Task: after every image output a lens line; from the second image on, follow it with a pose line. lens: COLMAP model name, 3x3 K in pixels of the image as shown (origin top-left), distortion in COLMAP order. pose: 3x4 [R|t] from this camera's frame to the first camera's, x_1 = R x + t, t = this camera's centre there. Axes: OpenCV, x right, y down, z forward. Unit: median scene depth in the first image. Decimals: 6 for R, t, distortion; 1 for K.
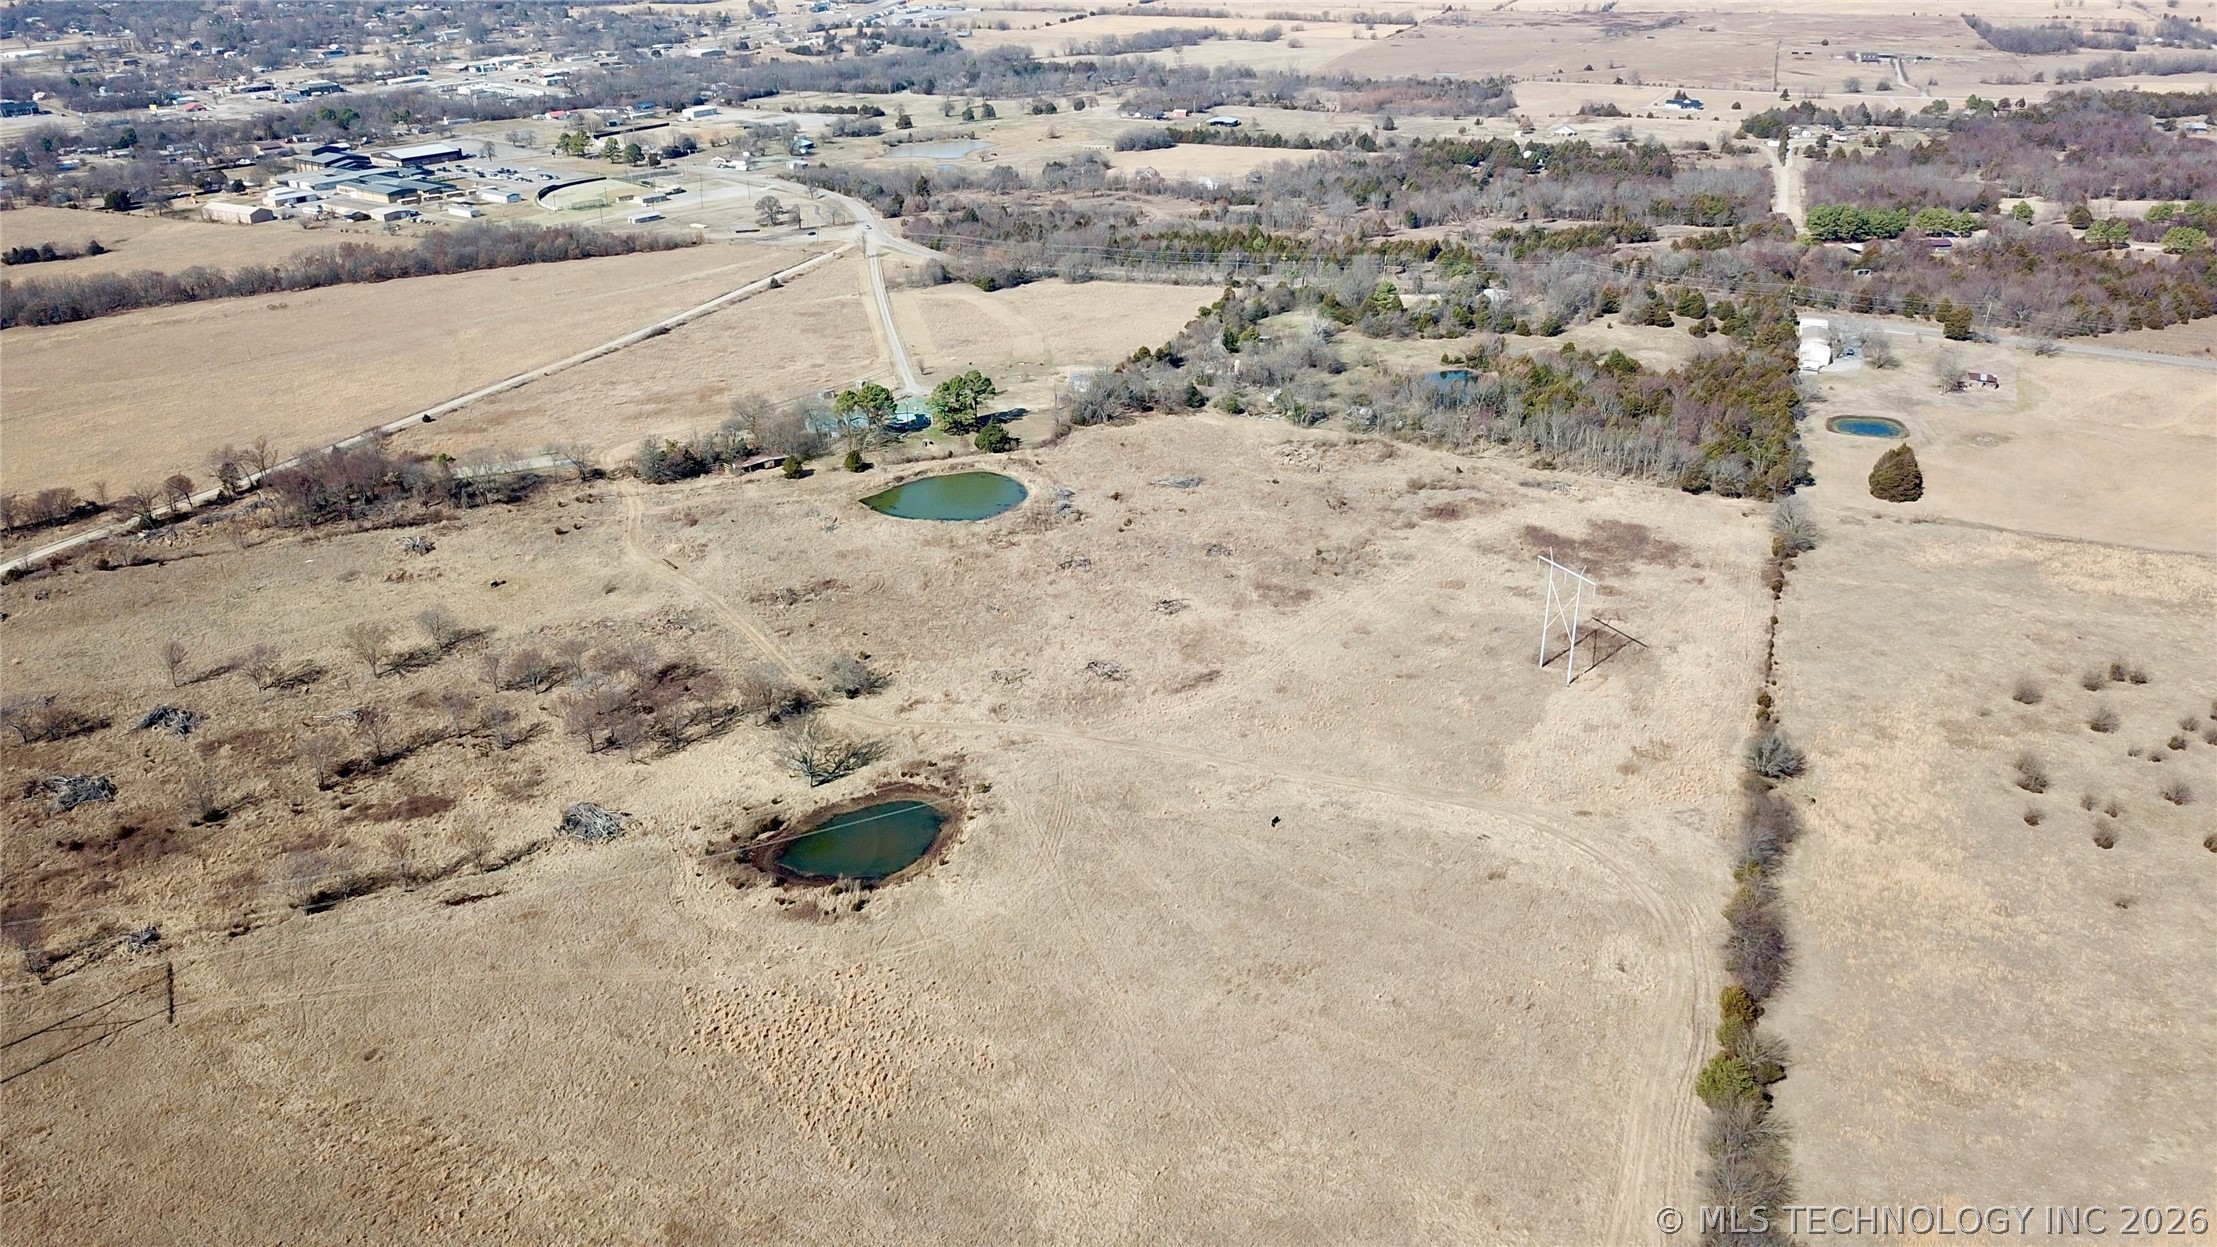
lens RADIAL K [[1698.4, 0, 1100.9], [0, 1698.4, 631.3], [0, 0, 1]] dist [0.003334, -0.000207]
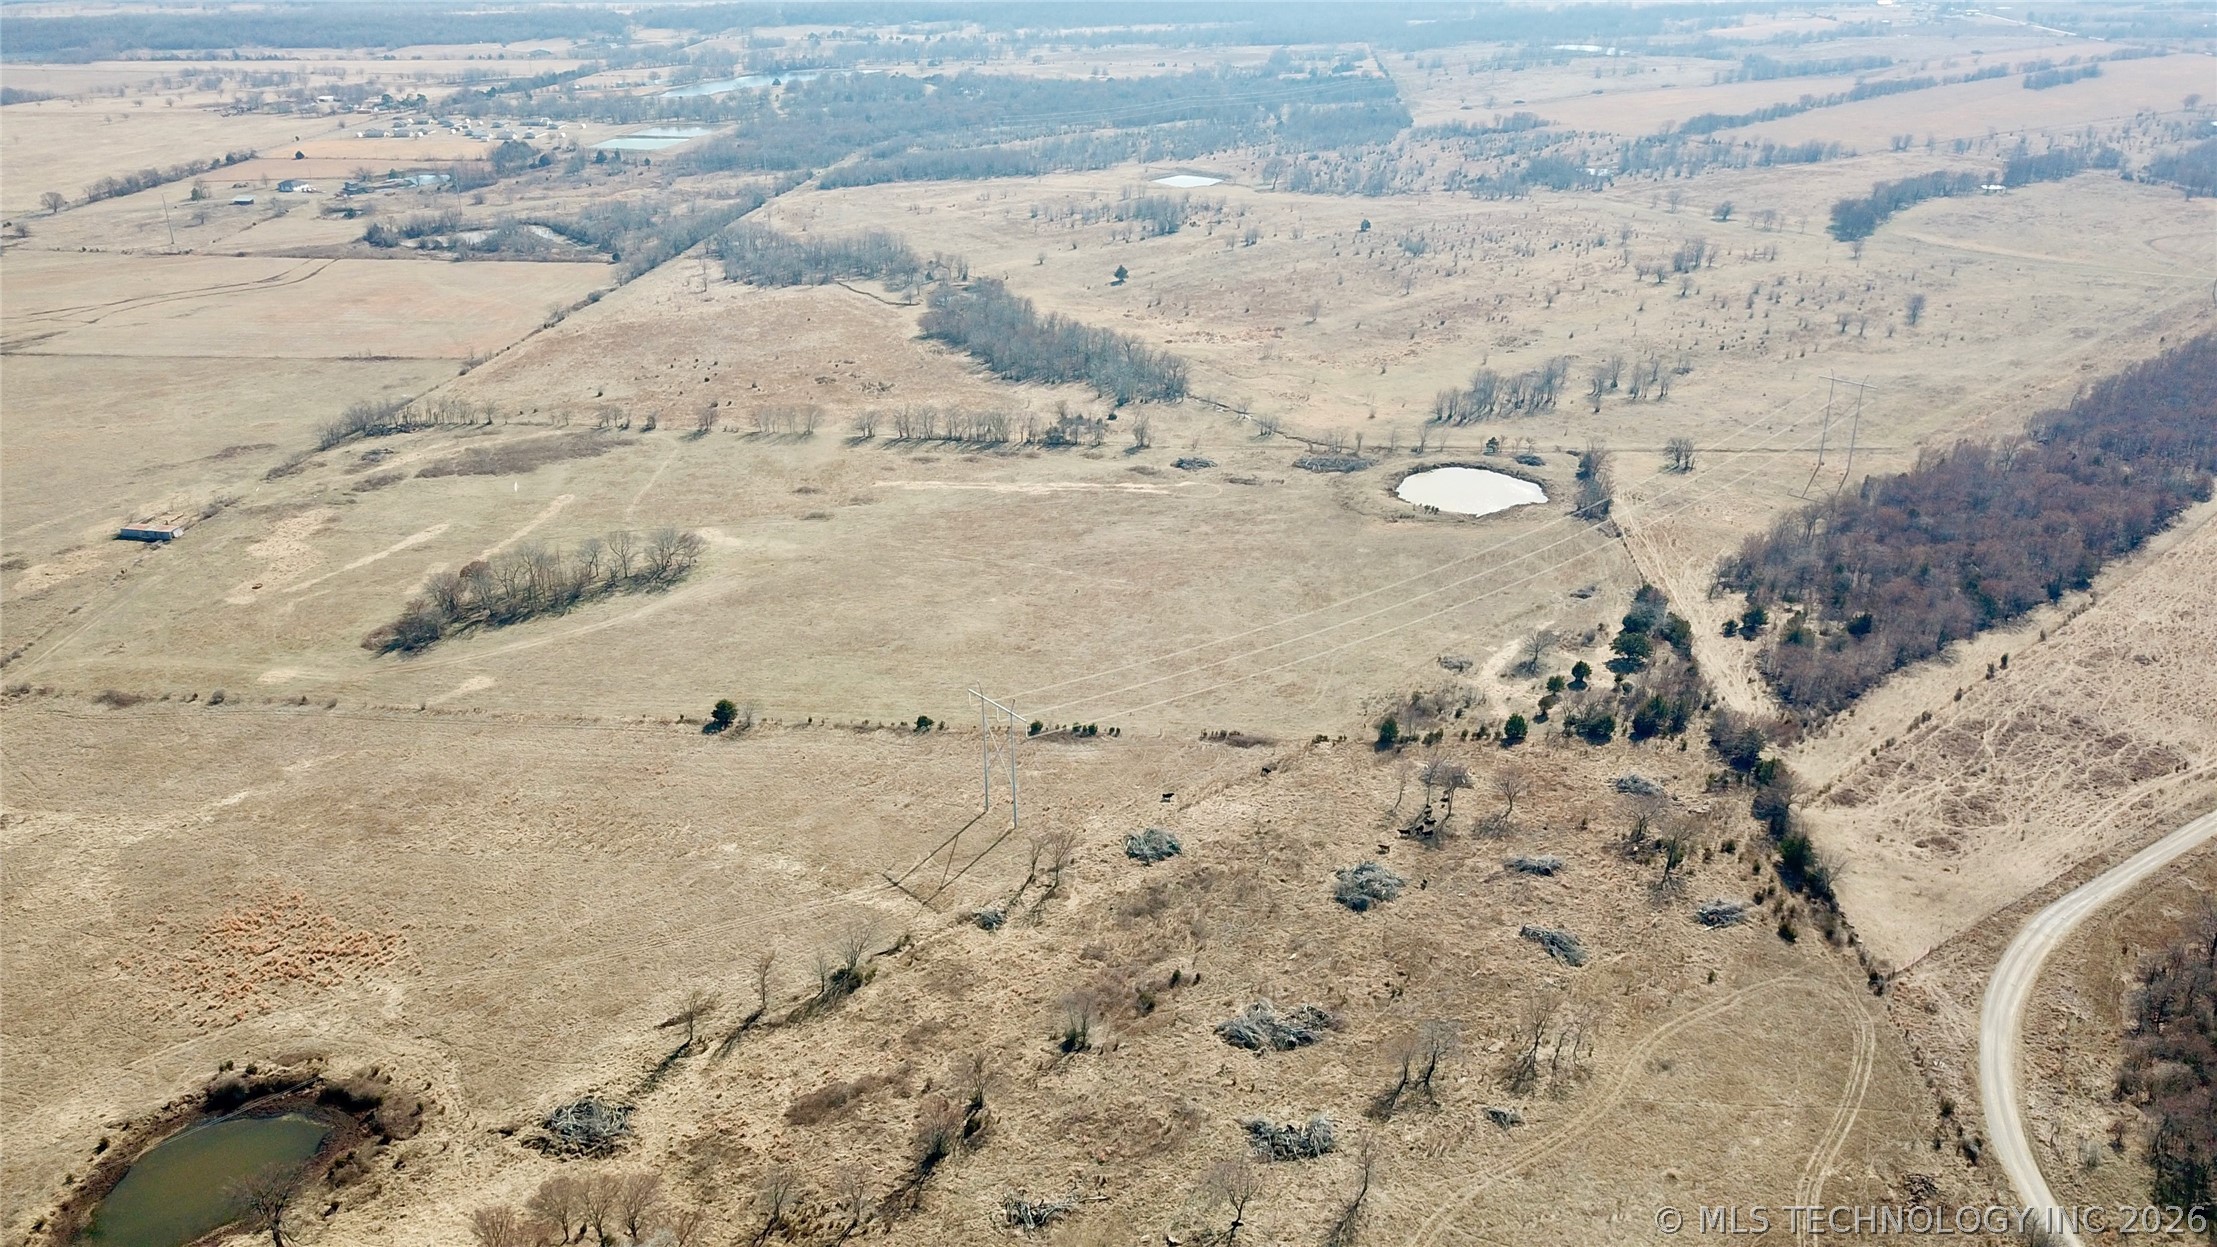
lens RADIAL K [[1699.7, 0, 1072.7], [0, 1699.7, 614.6], [0, 0, 1]] dist [0.008818, -0.009411]
pose [[-0.973132, 0.107698, -0.203507, -0.265587], [-0.076695, 0.681766, 0.727539, -0.428448], [0.217099, 0.723599, -0.655189, 0.964205]]
